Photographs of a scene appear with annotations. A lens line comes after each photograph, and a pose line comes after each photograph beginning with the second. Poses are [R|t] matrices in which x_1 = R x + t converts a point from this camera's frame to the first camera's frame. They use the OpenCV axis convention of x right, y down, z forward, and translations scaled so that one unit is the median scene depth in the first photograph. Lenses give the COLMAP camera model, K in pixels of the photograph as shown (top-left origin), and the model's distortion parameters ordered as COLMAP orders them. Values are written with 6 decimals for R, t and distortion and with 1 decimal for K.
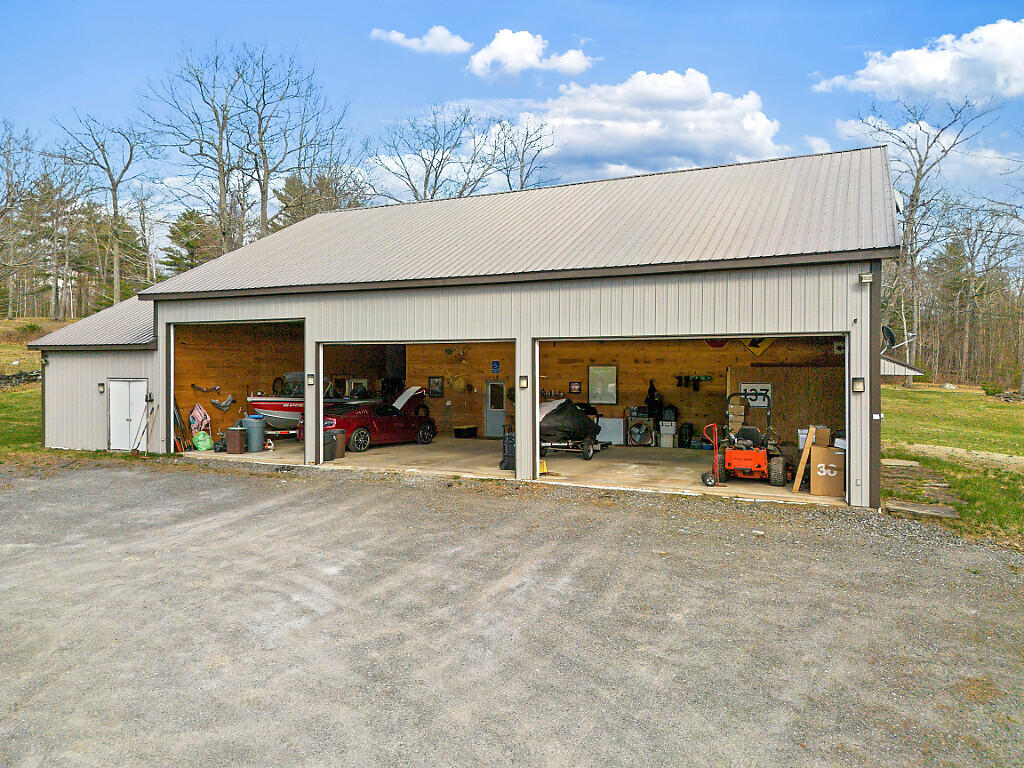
lens RADIAL K [[720.1, 0, 512.0], [0, 720.1, 384.0], [0, 0, 1]] dist [0.007888, -0.005617]
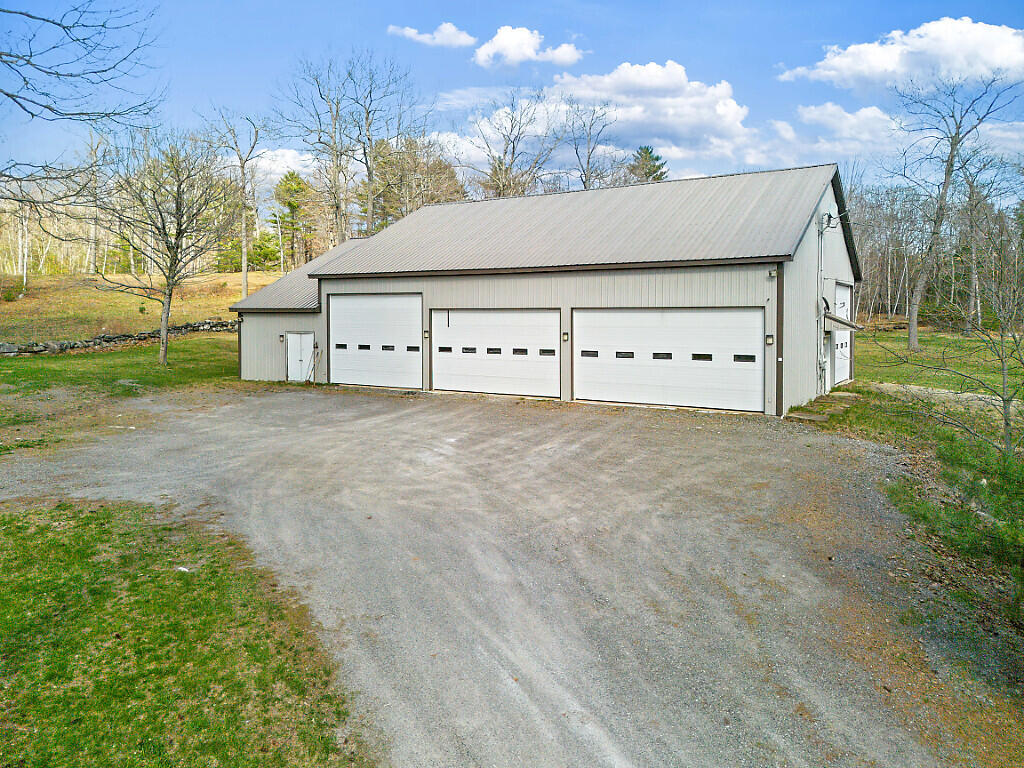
lens RADIAL K [[720.1, 0, 512.0], [0, 720.1, 384.0], [0, 0, 1]] dist [0.007888, -0.005617]
pose [[0.994035, 0.009410, -0.108658, 0.080473], [-0.001291, 0.997216, 0.074551, -0.018234], [0.109057, -0.073966, 0.991280, -0.621870]]
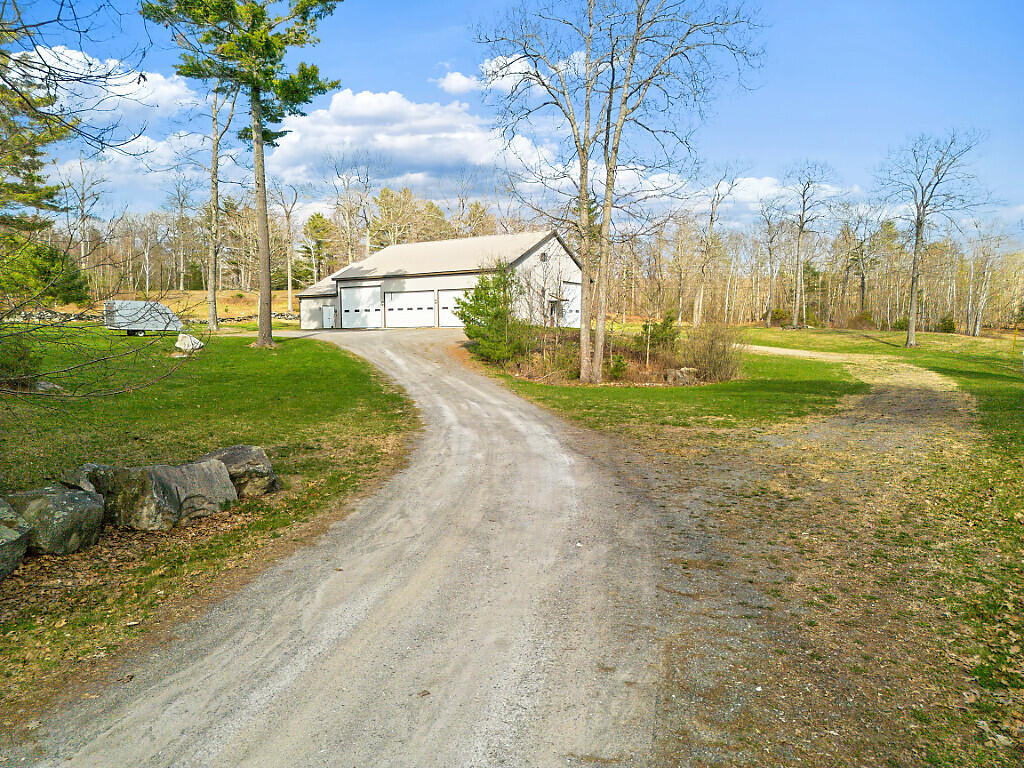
lens RADIAL K [[707.5, 0, 512.0], [0, 707.5, 384.0], [0, 0, 1]] dist [0.073342, -0.064051]
pose [[0.992176, 0.007173, -0.124642, 0.999780], [-0.001807, 0.999069, 0.043112, 0.305531], [0.124836, -0.042550, 0.991265, -3.047394]]
